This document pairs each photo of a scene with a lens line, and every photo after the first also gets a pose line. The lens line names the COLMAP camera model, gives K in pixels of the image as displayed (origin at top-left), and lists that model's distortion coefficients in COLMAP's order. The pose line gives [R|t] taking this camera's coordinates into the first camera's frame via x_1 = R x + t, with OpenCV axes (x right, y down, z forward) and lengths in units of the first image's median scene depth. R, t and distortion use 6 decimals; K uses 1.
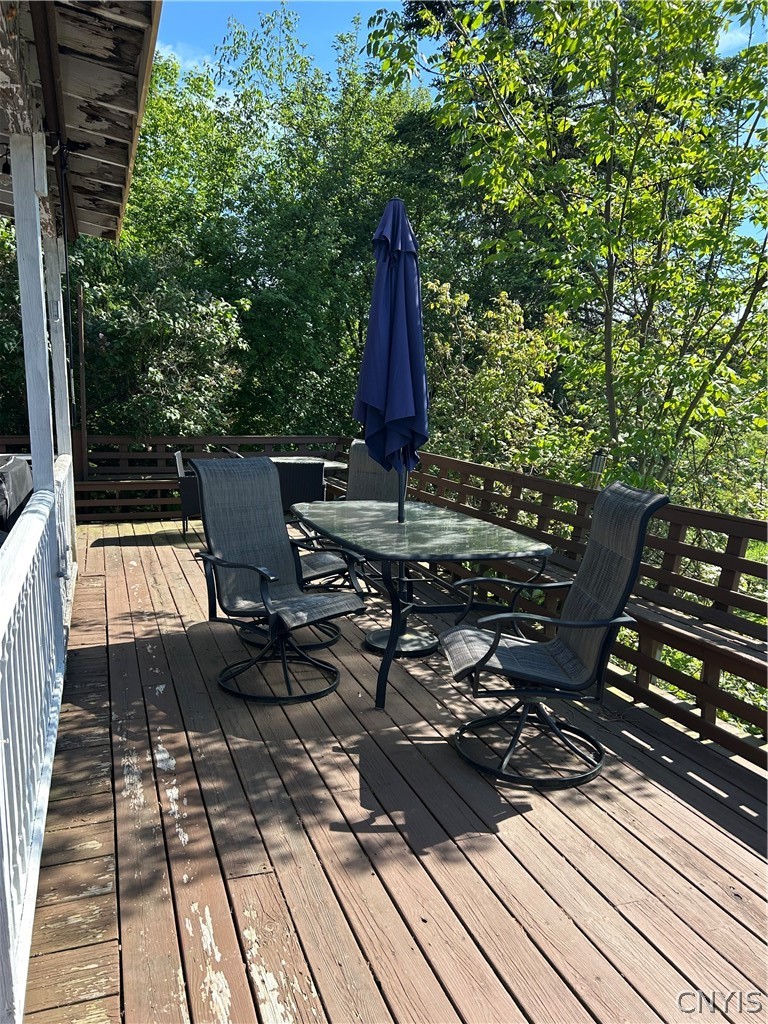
lens RADIAL K [[791.1, 0, 384.0], [0, 791.1, 512.0], [0, 0, 1]] dist [-0.001047, -0.002444]
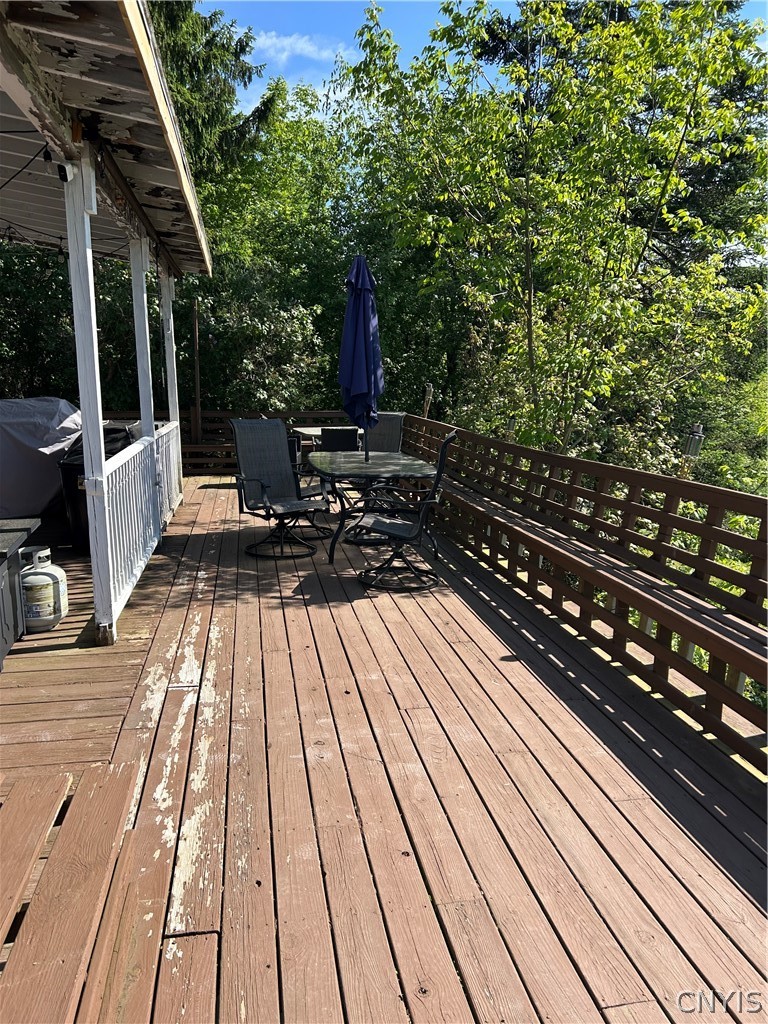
lens RADIAL K [[777.0, 0, 384.0], [0, 777.0, 512.0], [0, 0, 1]] dist [0.045831, 0.001802]
pose [[0.985828, 0.016006, -0.166994, 0.157120], [-0.011461, 0.999538, 0.028143, 0.034454], [0.167367, -0.025830, 0.985556, -0.262159]]
